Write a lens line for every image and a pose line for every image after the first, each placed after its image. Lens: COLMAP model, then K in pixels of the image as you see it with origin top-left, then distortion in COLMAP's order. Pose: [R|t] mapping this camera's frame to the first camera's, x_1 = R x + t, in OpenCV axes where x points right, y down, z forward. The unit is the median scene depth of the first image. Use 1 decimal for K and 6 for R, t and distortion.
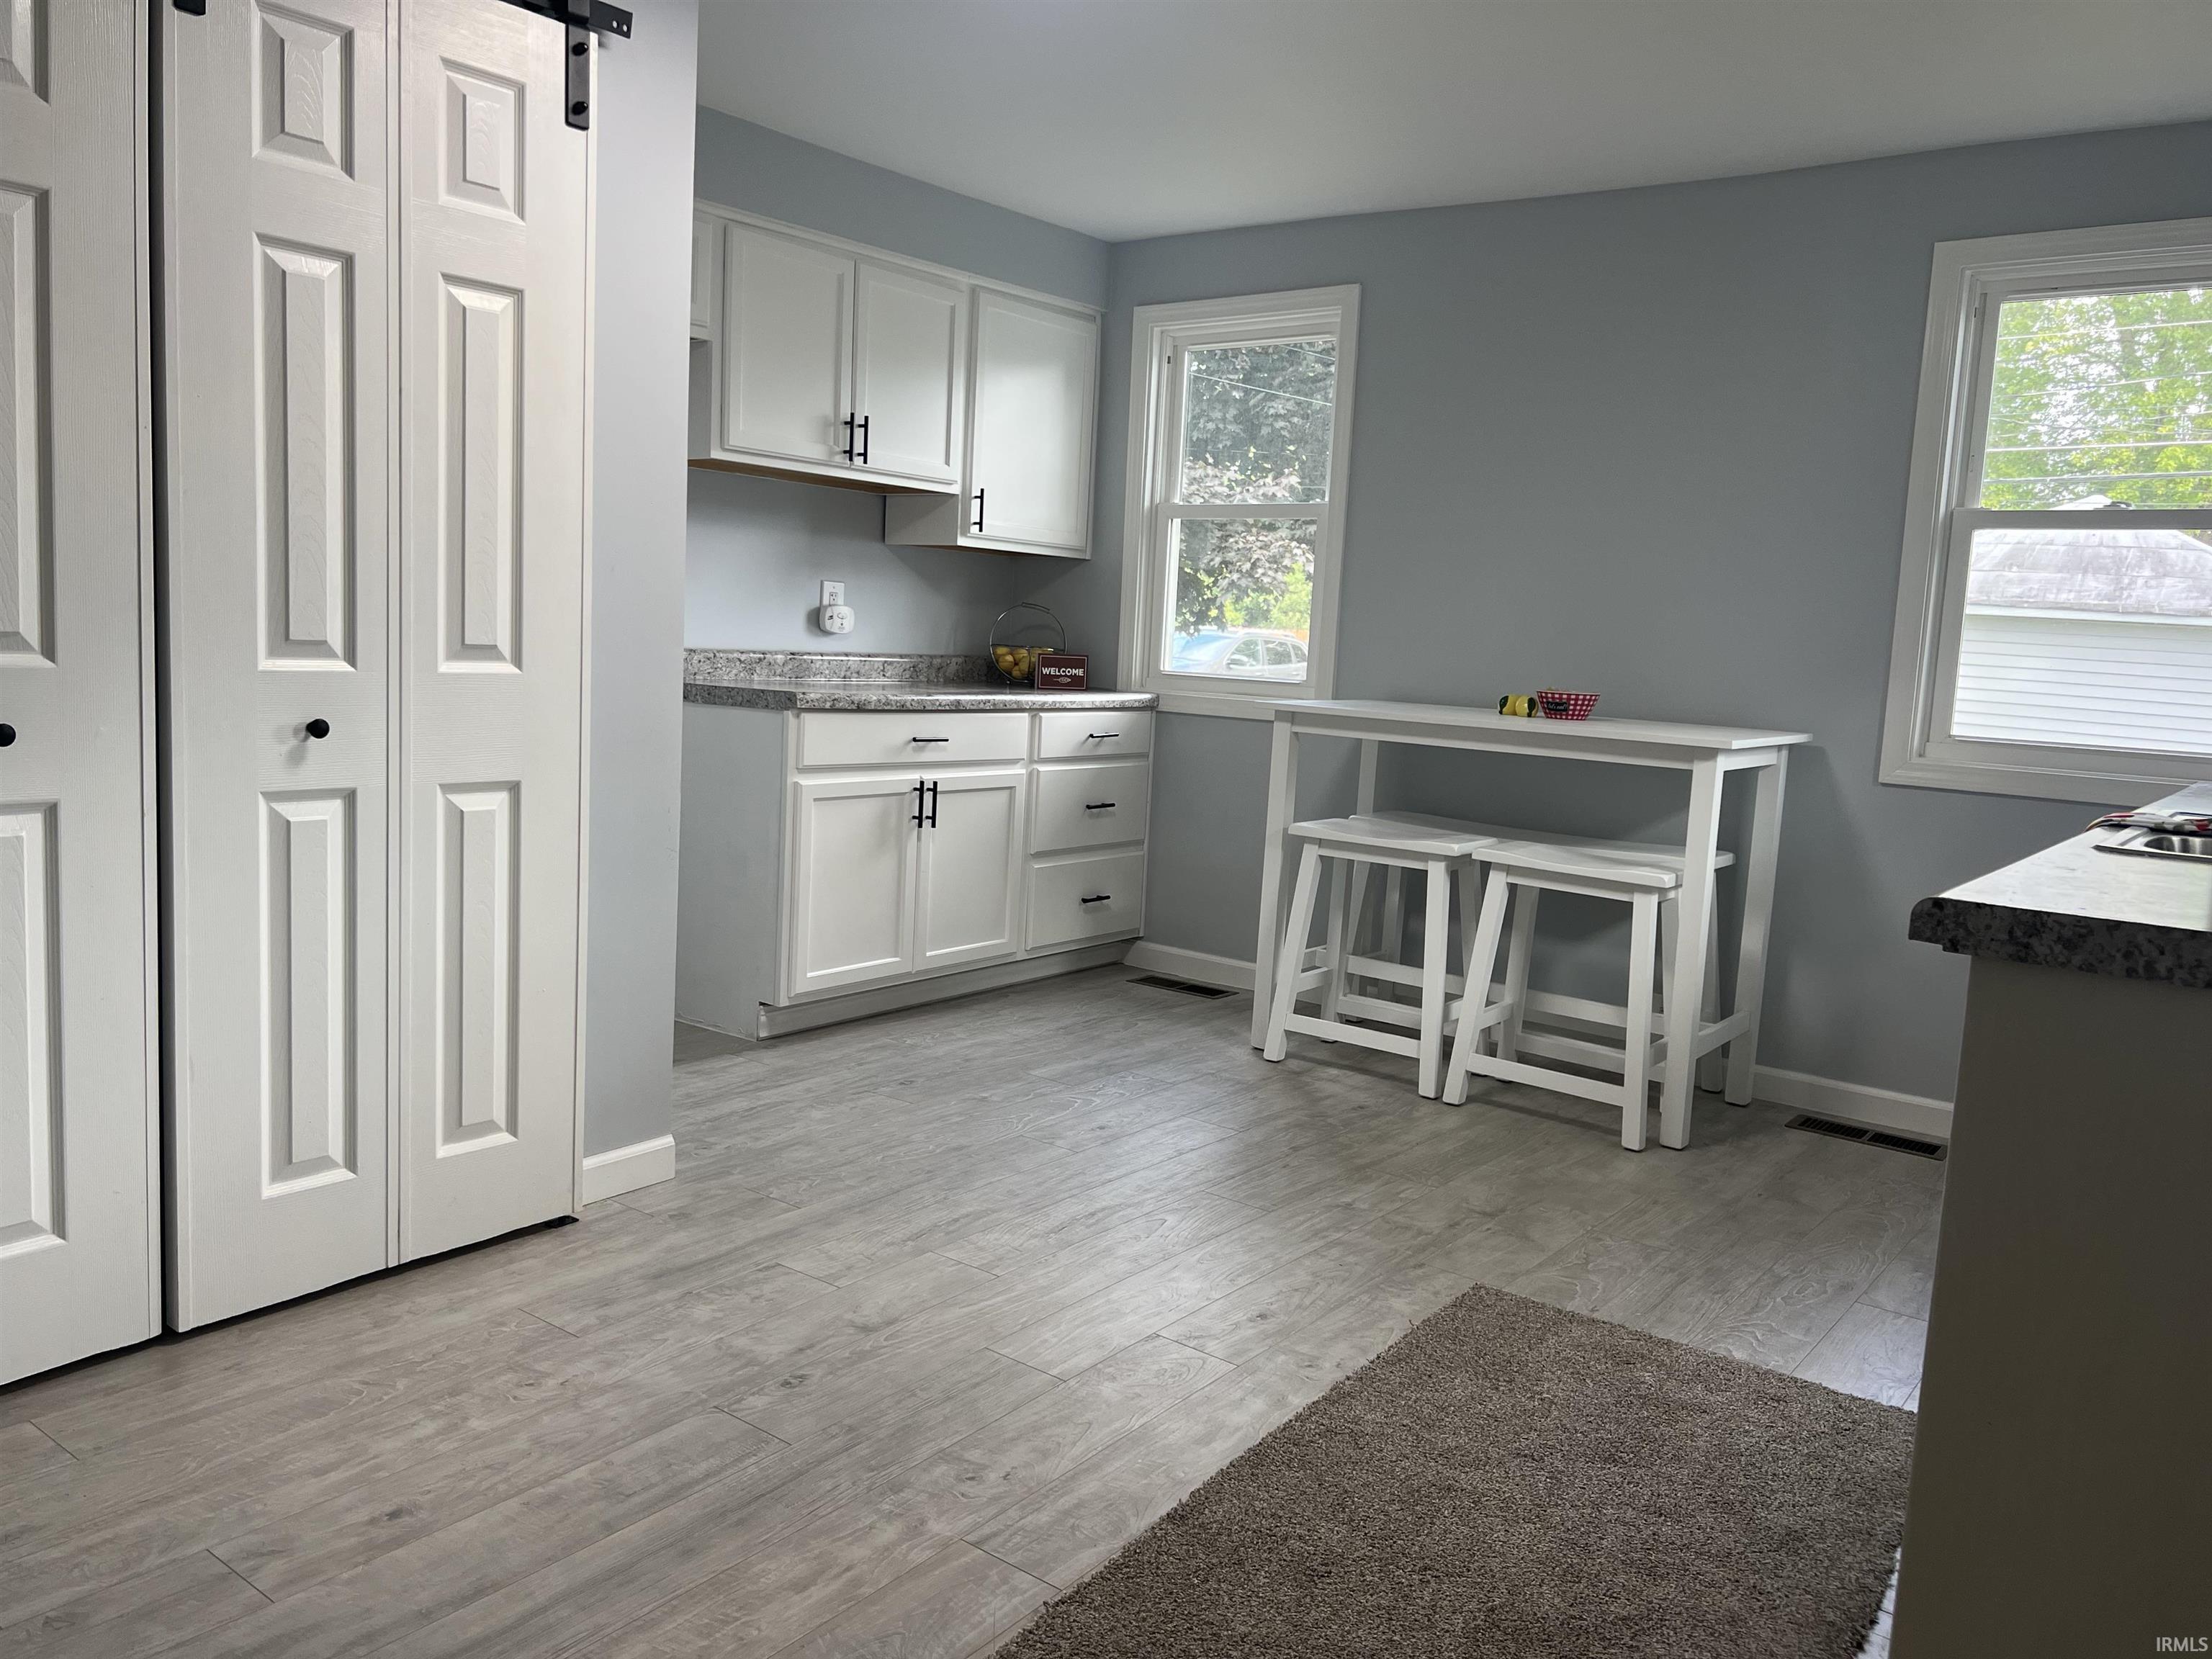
lens RADIAL K [[1658.5, 0, 1088.9], [0, 1658.5, 814.0], [0, 0, 1]] dist [0.070082, -0.084680]
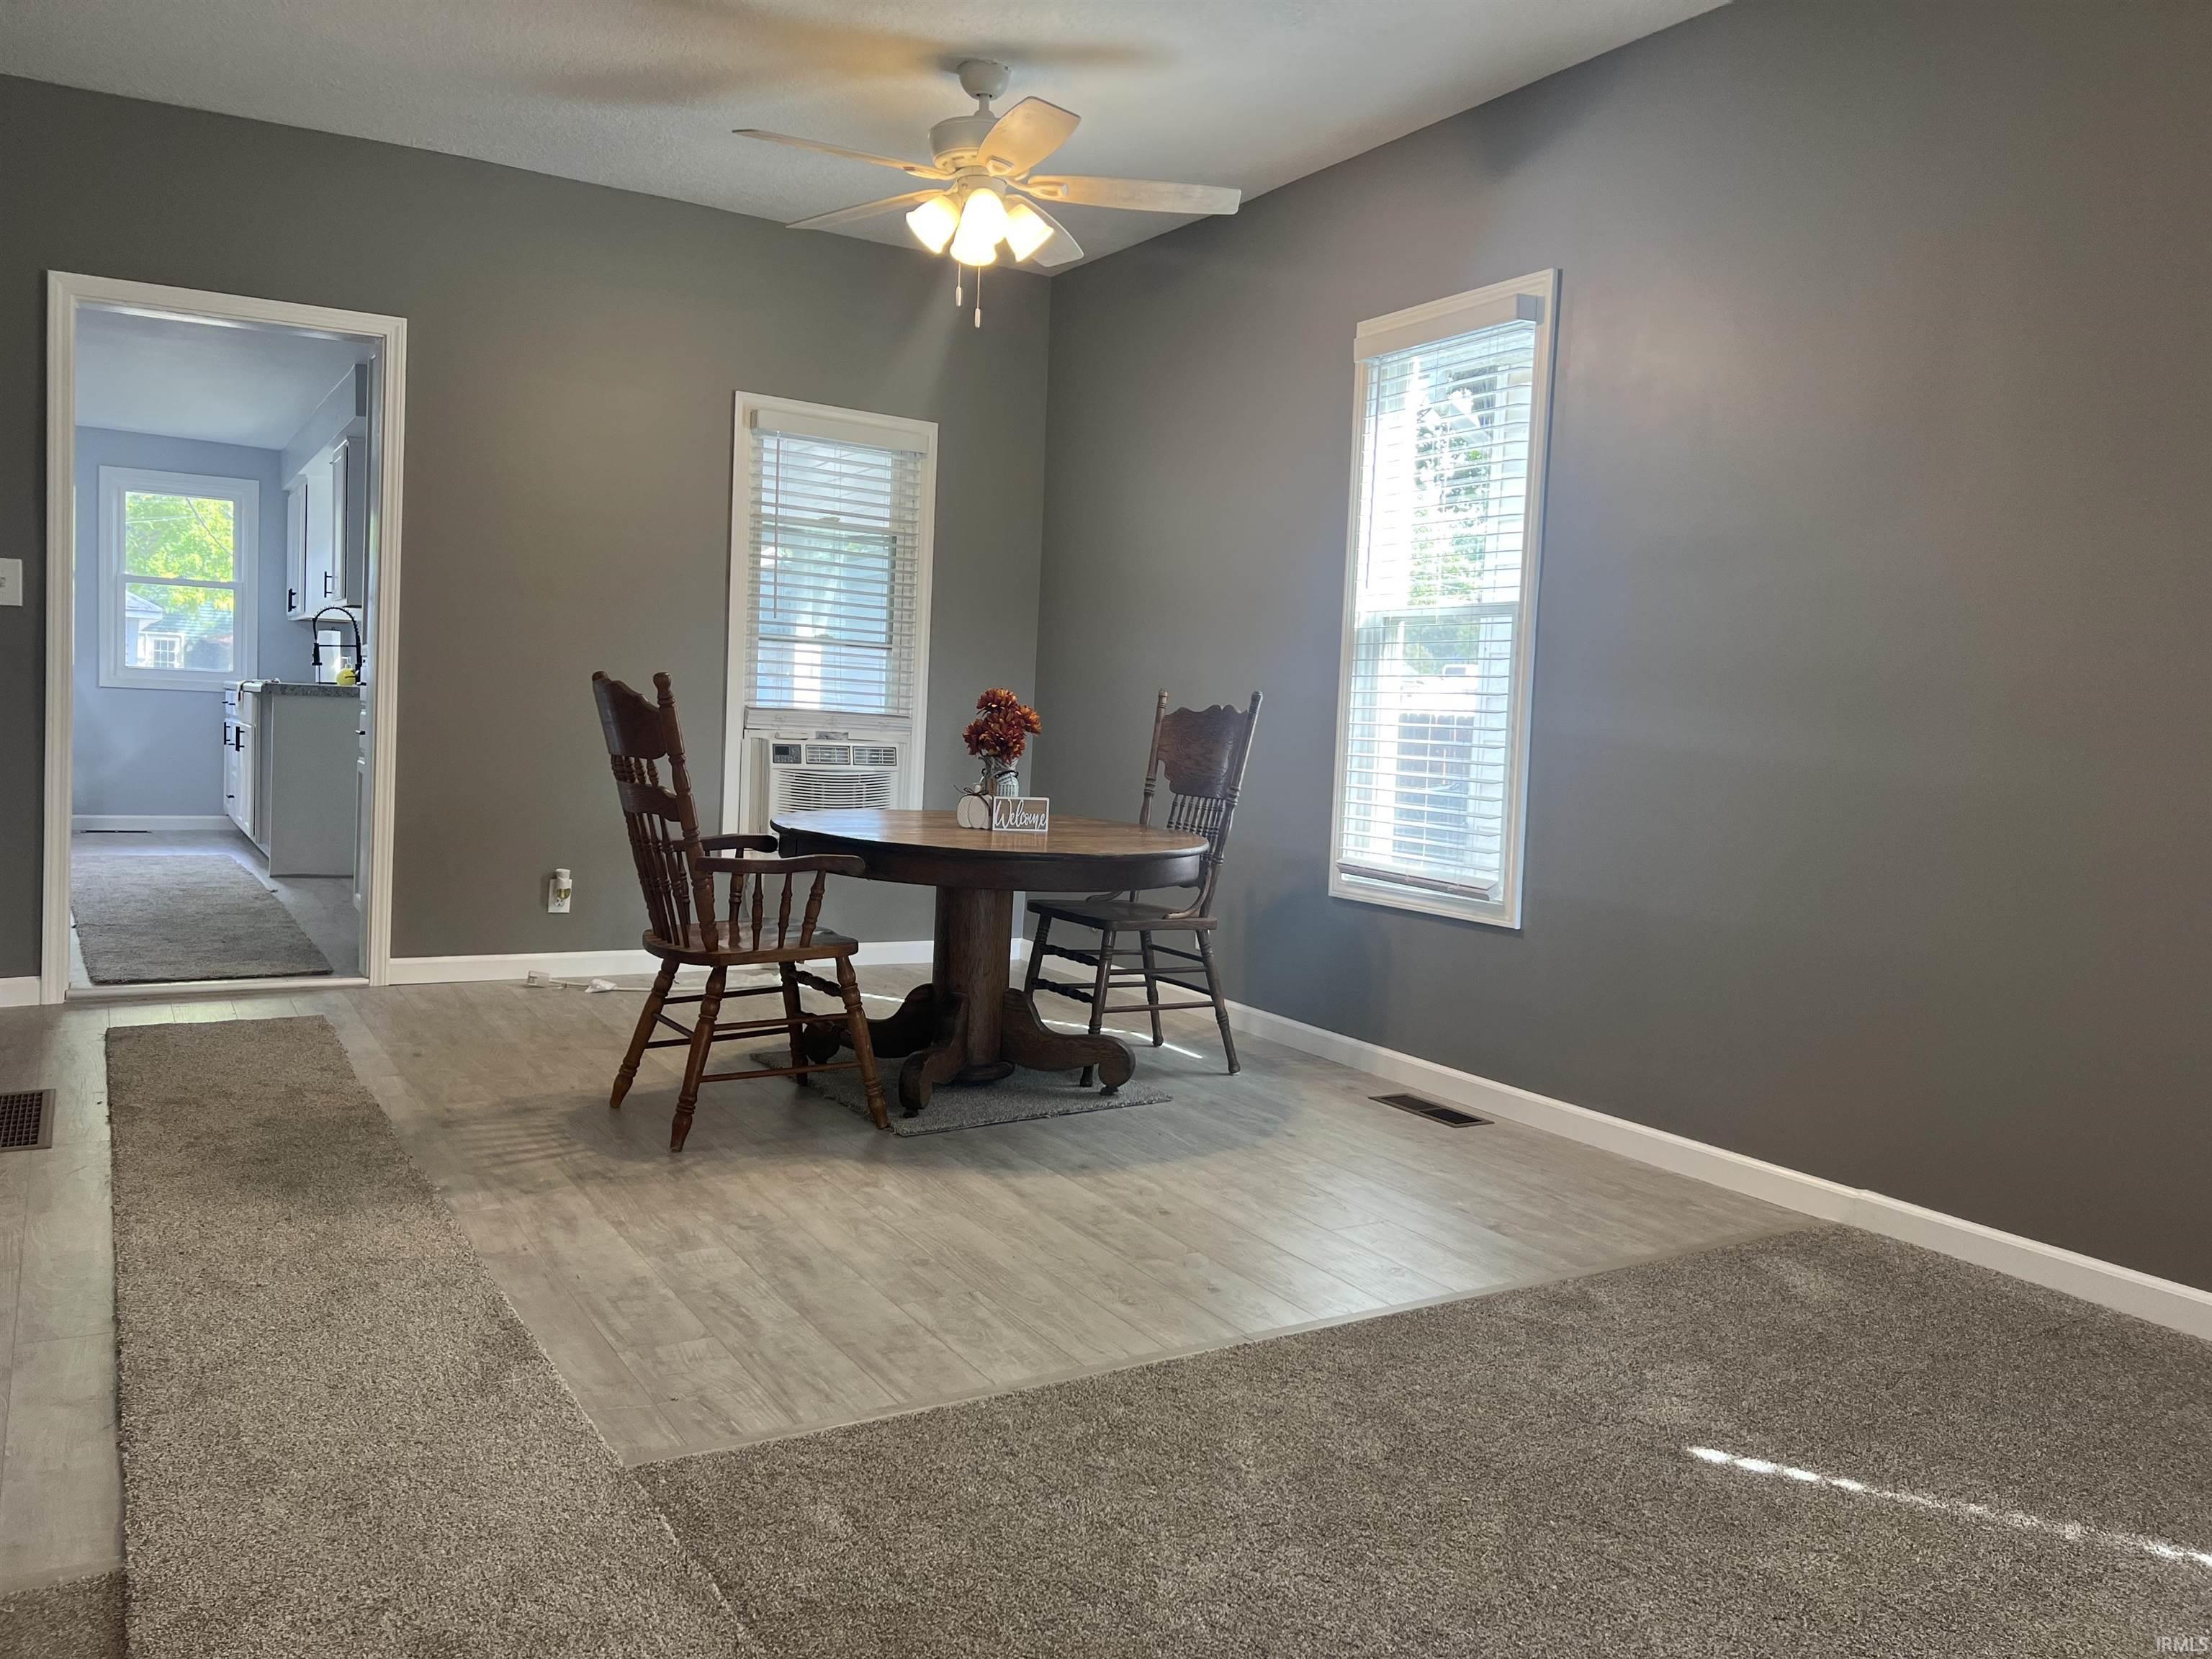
lens RADIAL K [[1658.5, 0, 1117.6], [0, 1658.5, 807.9], [0, 0, 1]] dist [0.070082, -0.084680]
pose [[0.359550, -0.091175, 0.928661, -1.280111], [0.081678, 0.994470, 0.066013, 0.115517], [-0.929544, 0.052116, 0.365009, -1.243690]]
